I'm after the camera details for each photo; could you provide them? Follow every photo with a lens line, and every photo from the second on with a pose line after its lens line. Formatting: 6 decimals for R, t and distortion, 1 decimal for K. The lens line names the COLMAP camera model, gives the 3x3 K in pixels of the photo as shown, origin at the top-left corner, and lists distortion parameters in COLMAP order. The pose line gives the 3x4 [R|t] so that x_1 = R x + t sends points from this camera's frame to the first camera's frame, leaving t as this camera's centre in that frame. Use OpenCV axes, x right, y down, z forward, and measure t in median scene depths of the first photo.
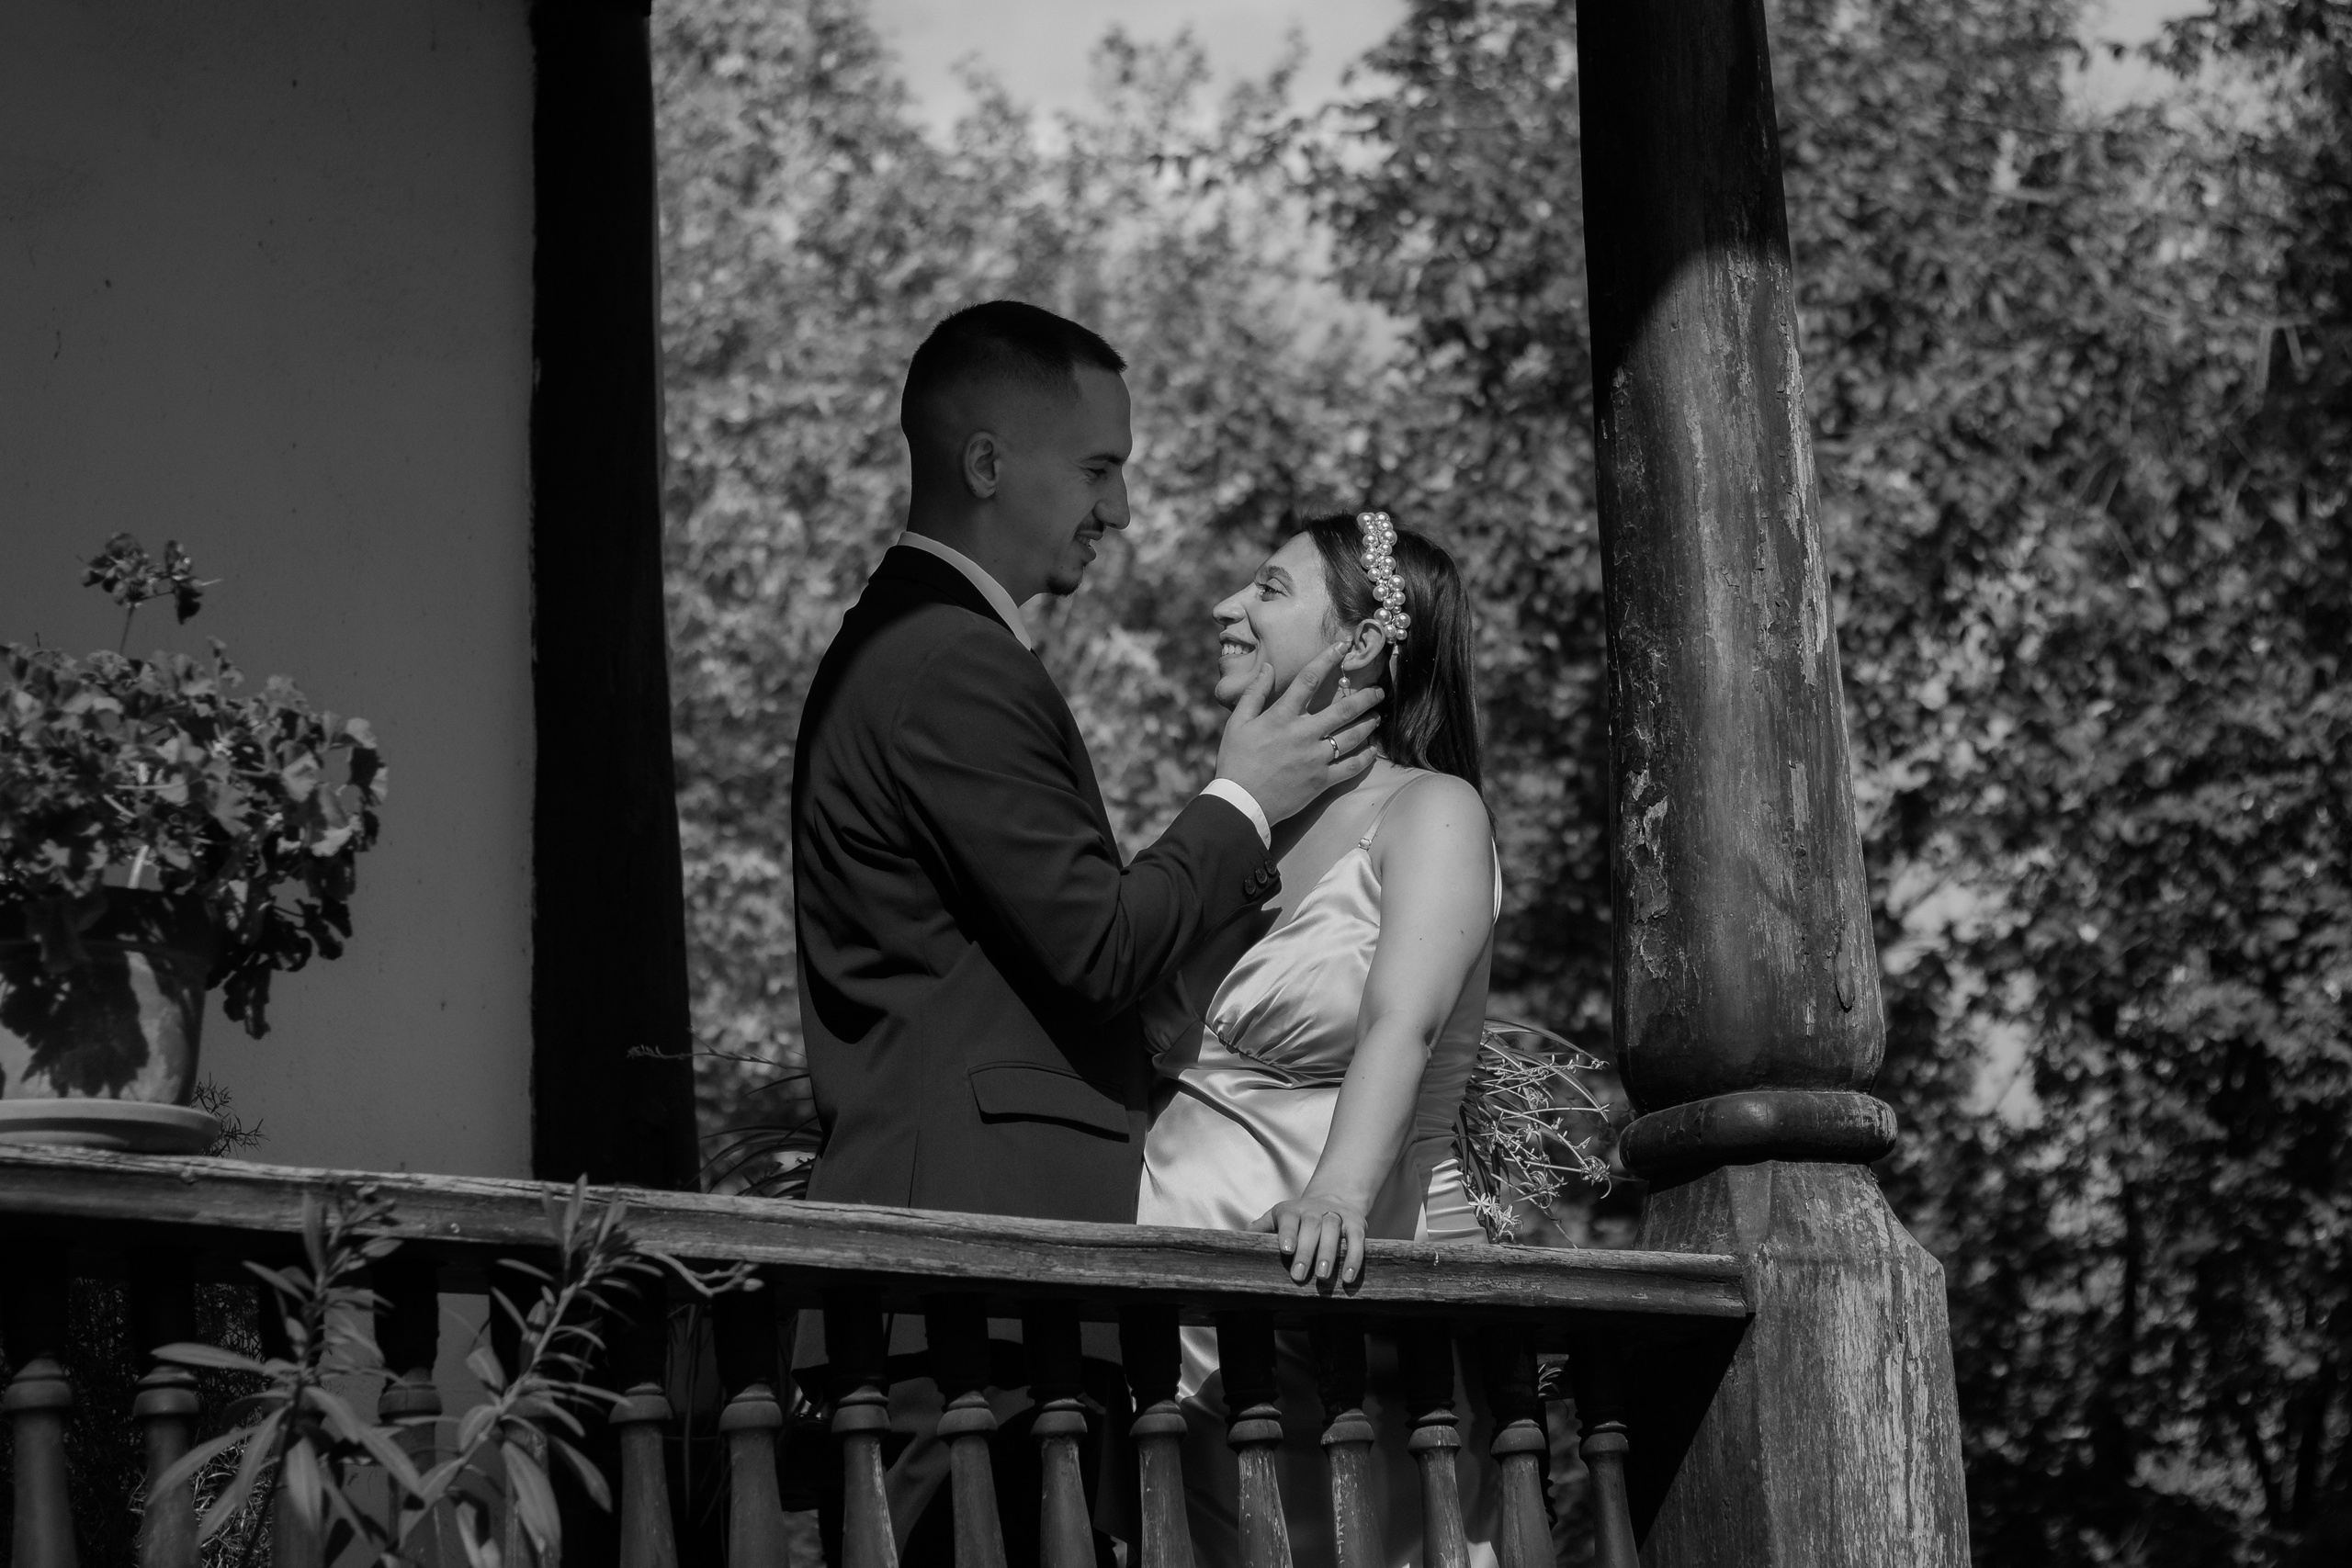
lens RADIAL K [[5368.8, 0, 1176.0], [0, 5368.8, 784.0], [0, 0, 1]] dist [-0.049605, 0.415238]
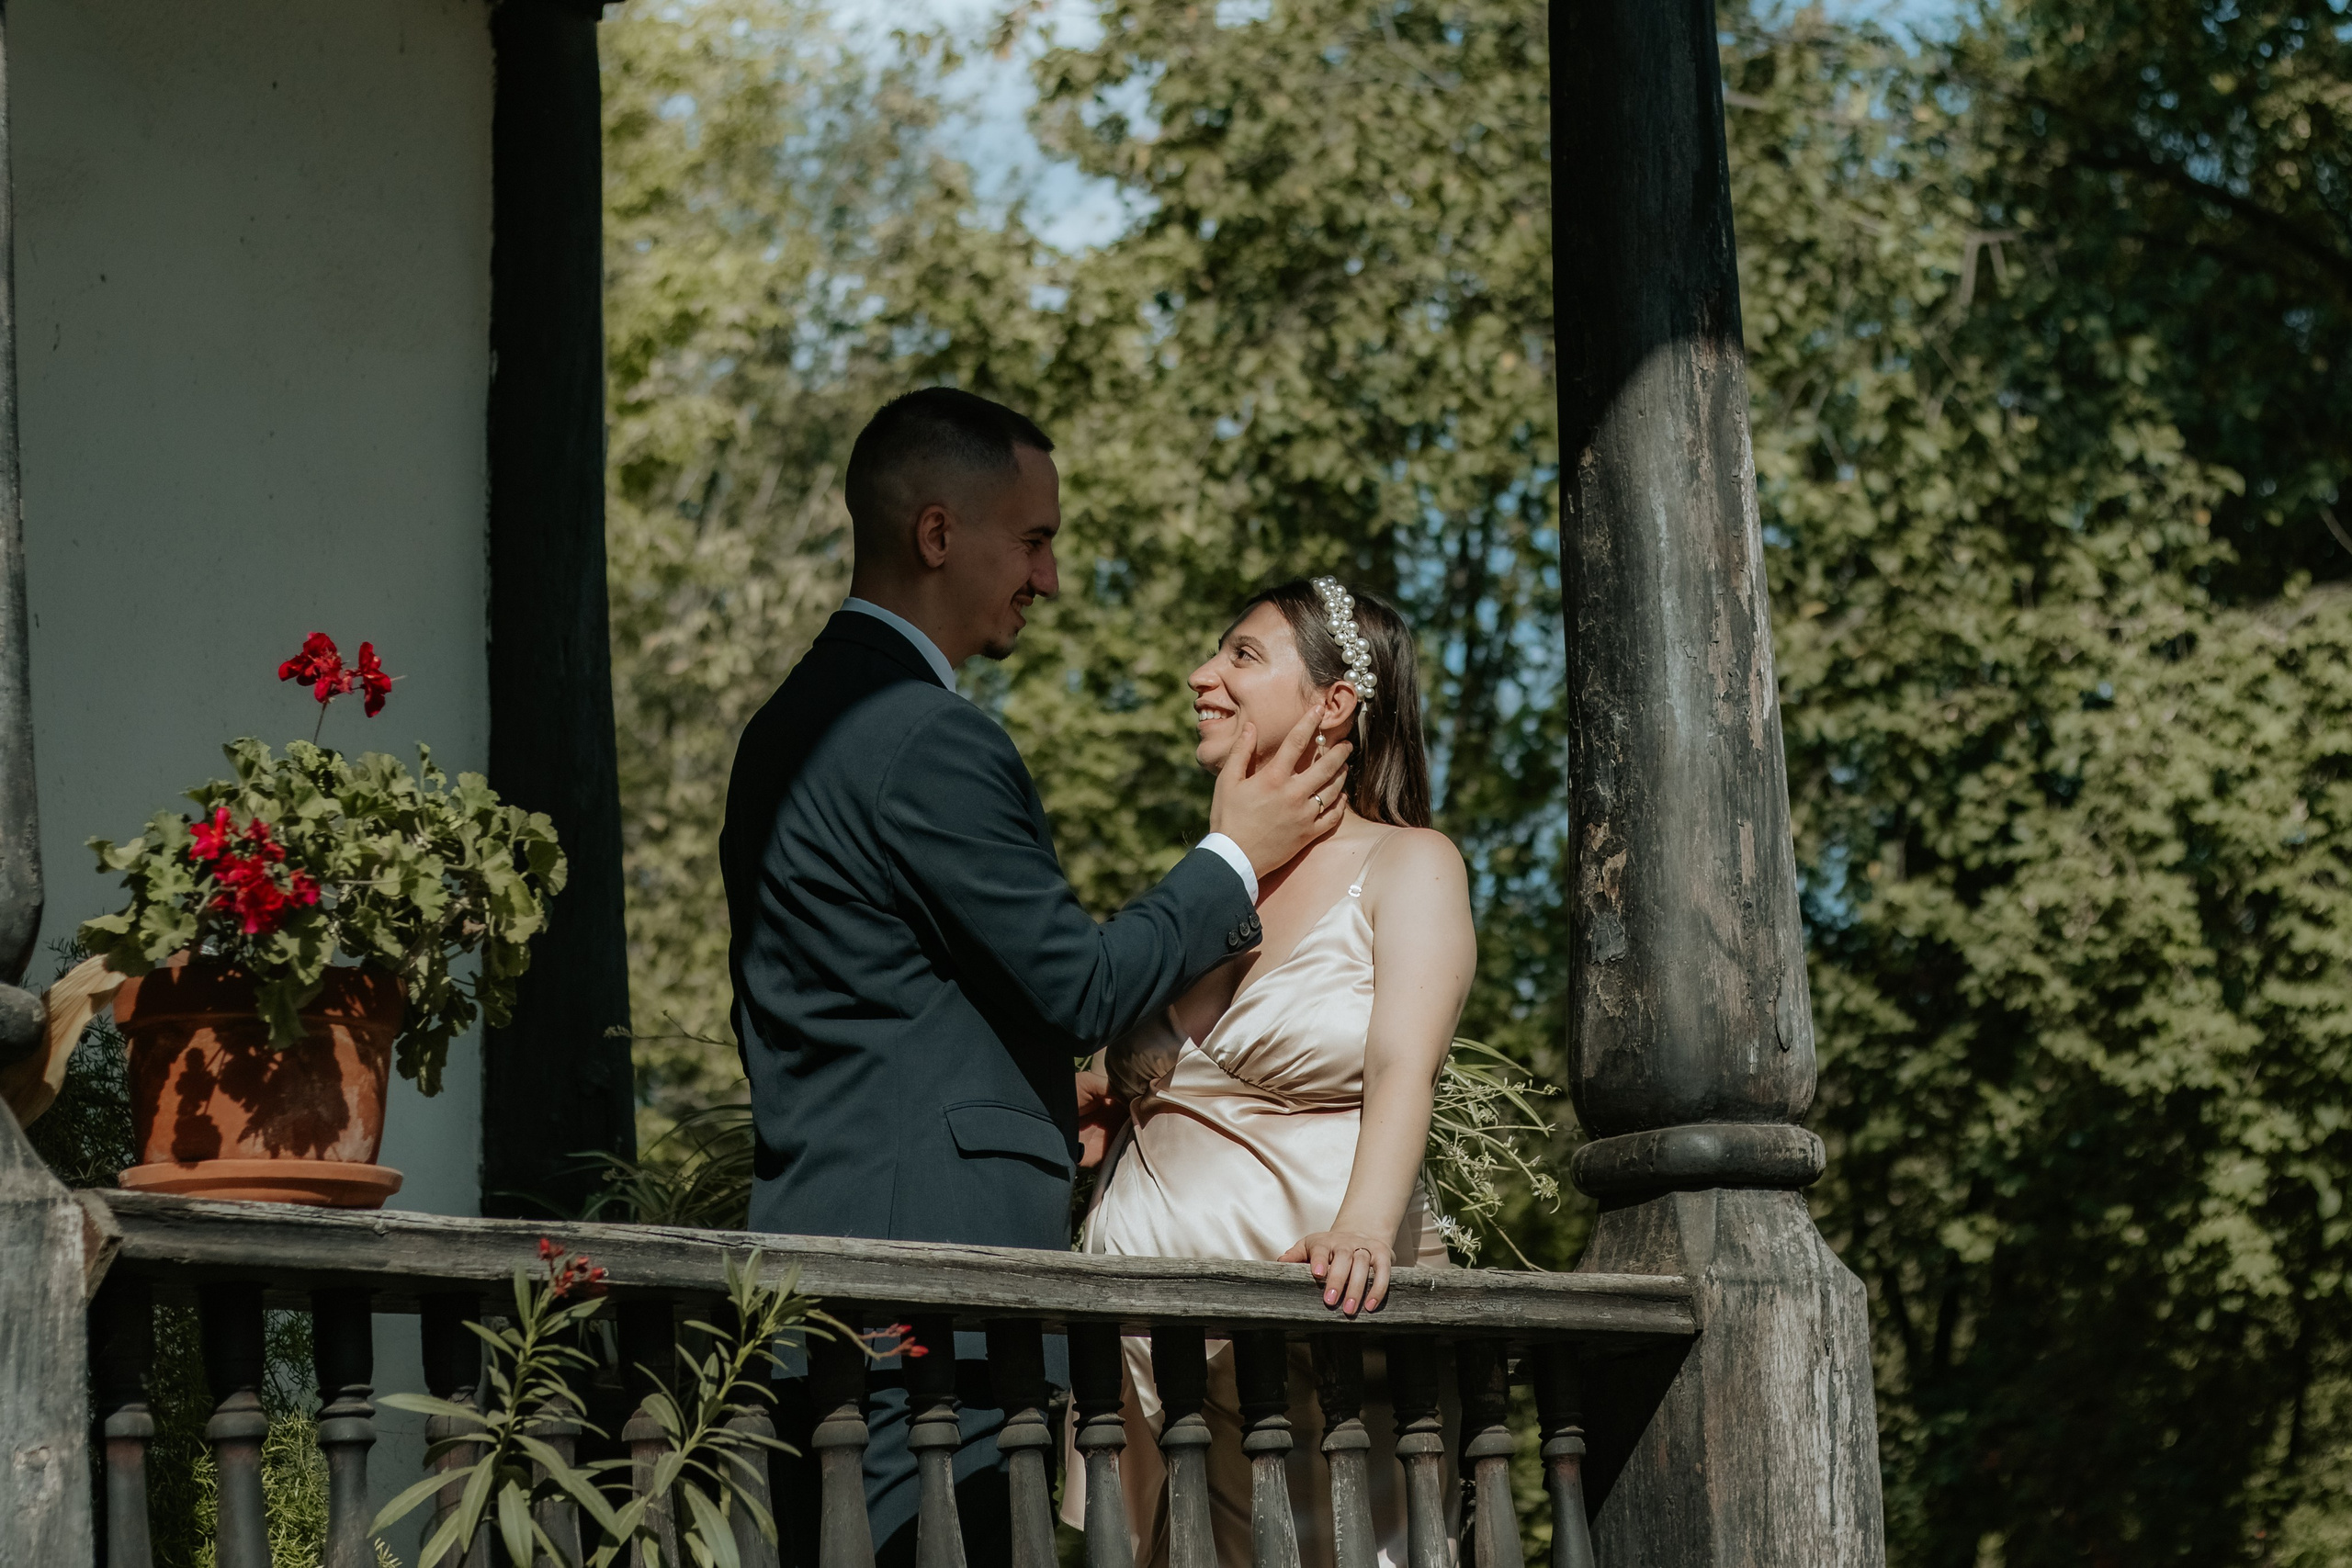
lens RADIAL K [[5365.8, 0, 1176.0], [0, 5365.8, 784.0], [0, 0, 1]] dist [-0.056164, -0.063142]
pose [[0.997074, 0.026281, 0.071786, -0.078964], [-0.028838, 0.998977, 0.034829, -0.046733], [-0.070797, -0.036797, 0.996812, -0.079357]]
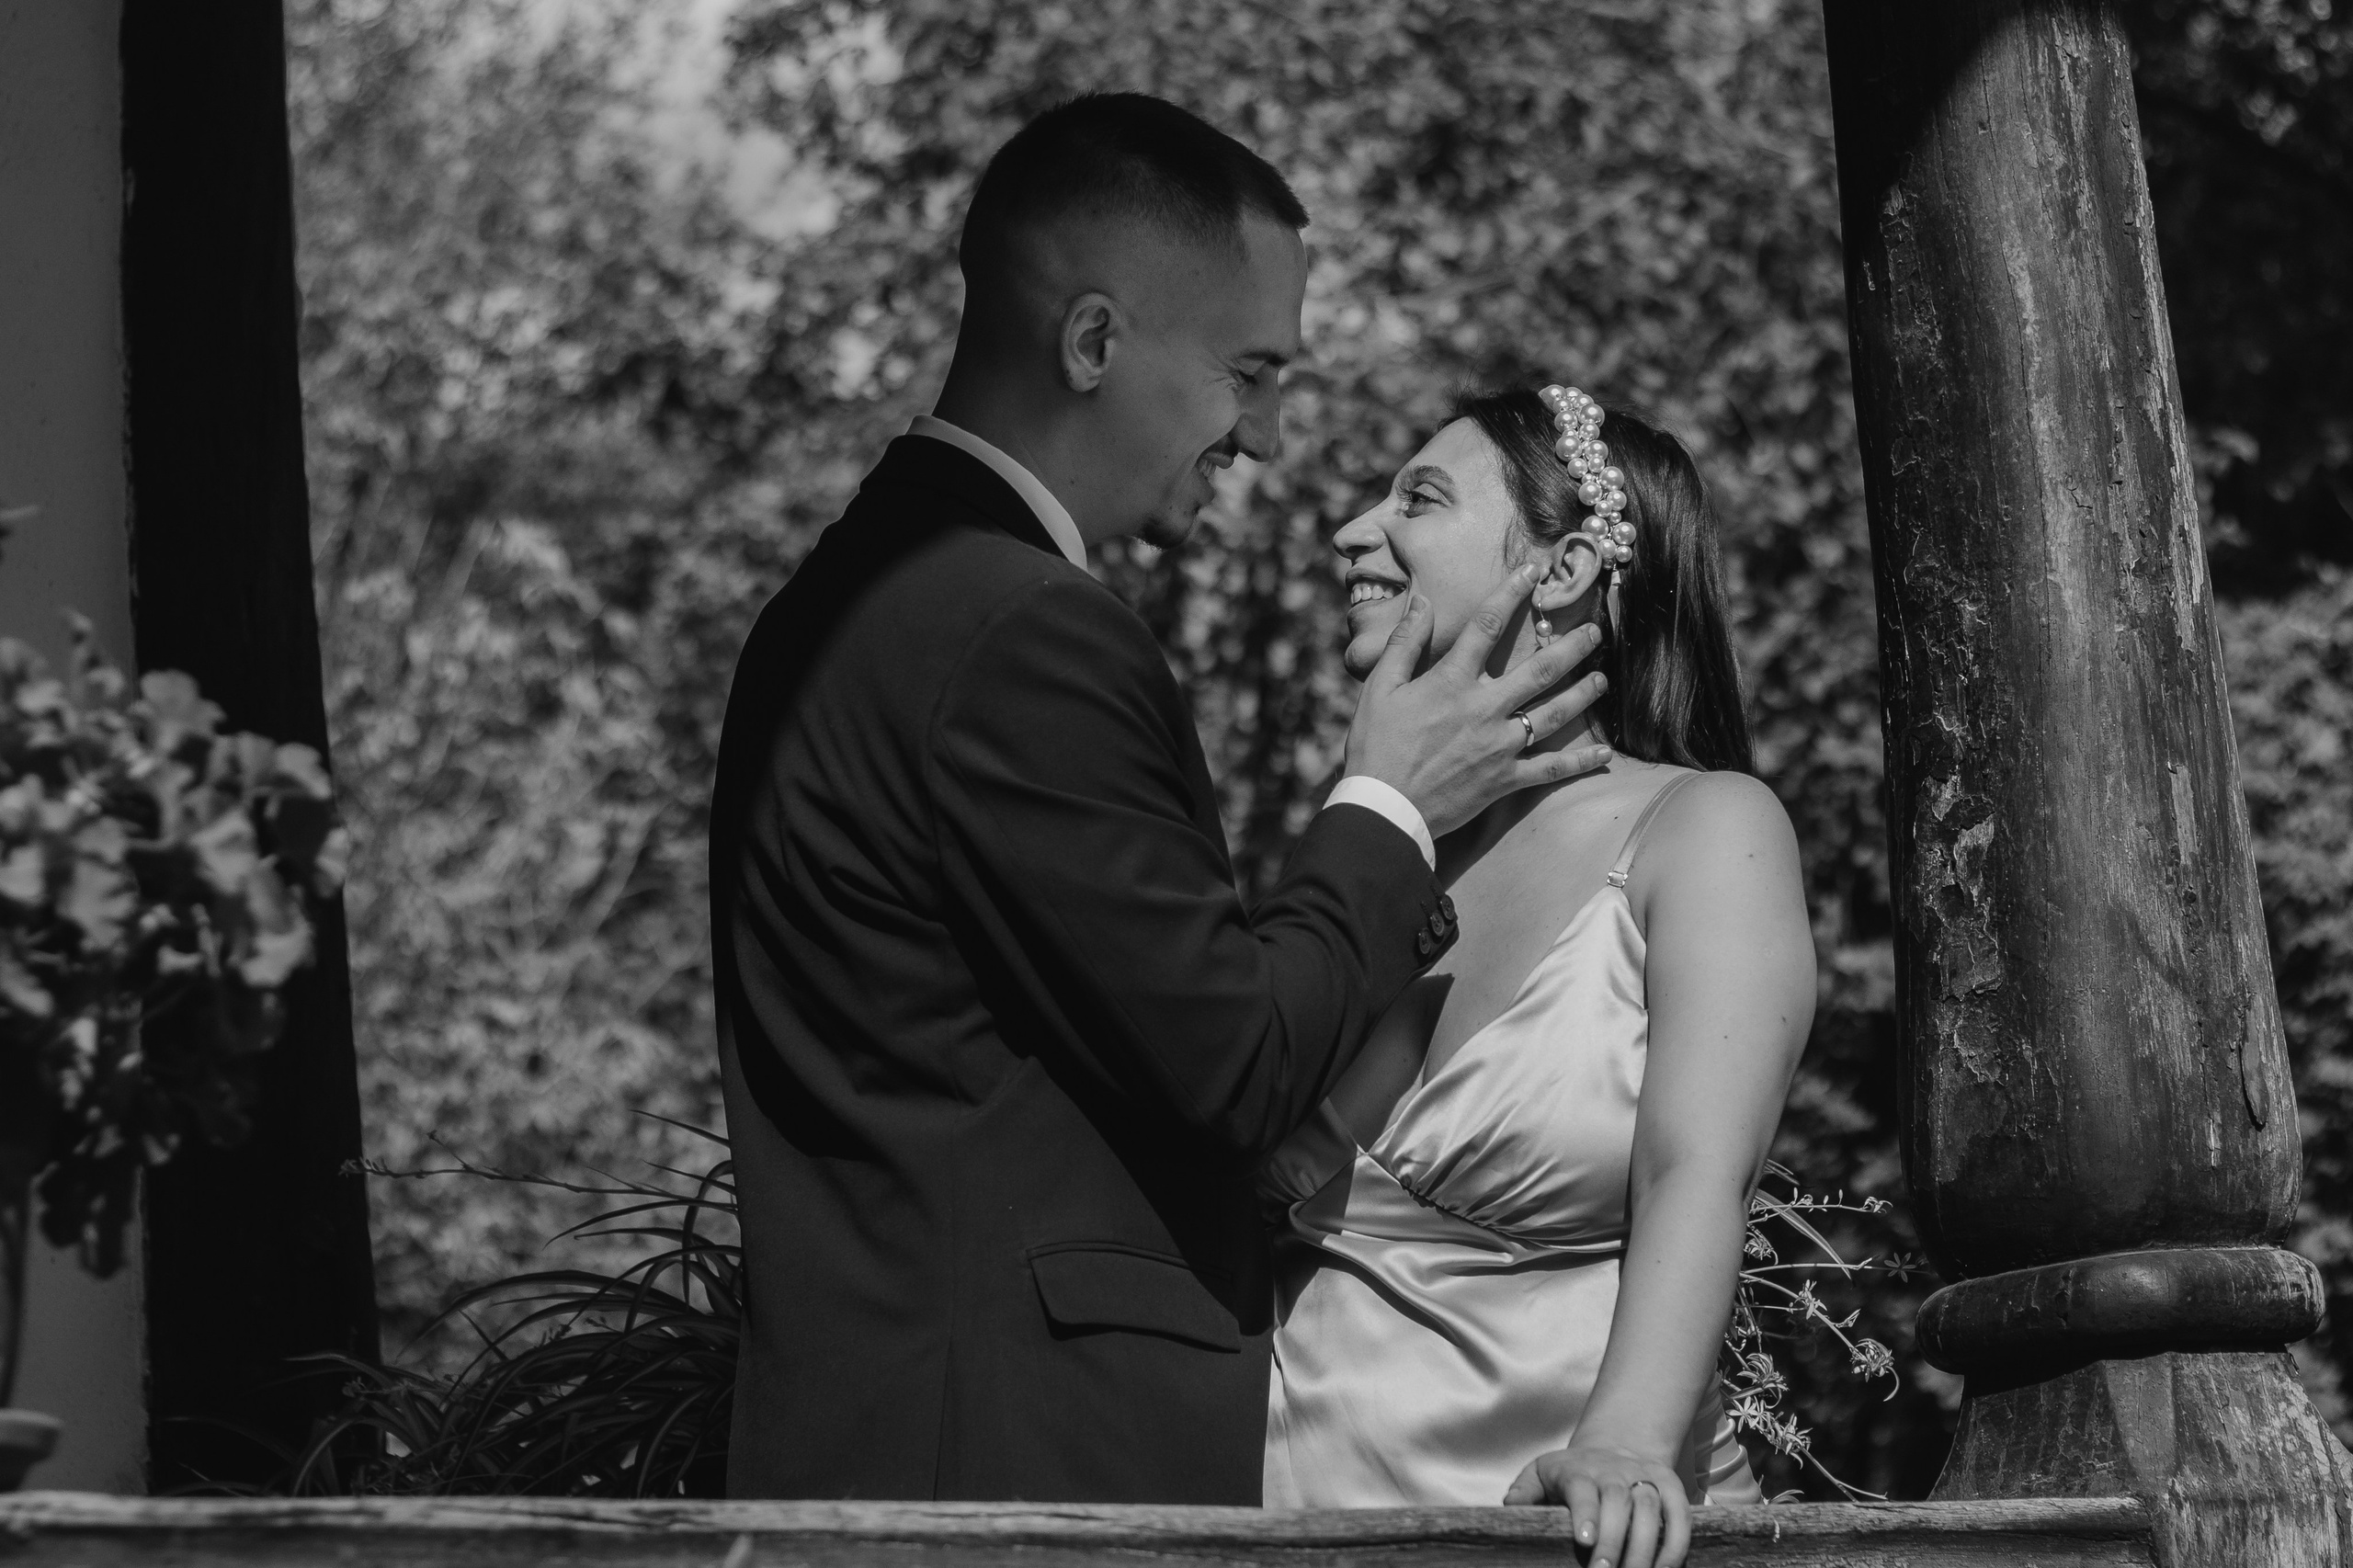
lens RADIAL K [[6029.2, 0, 1176.5], [0, 6029.2, 784.0], [0, 0, 1]] dist [-0.030261, -0.206660]
pose [[0.992293, -0.003154, 0.123874, -0.107617], [0.001097, 0.999860, 0.016670, -0.014716], [-0.123909, -0.016406, 0.992158, 0.255352]]
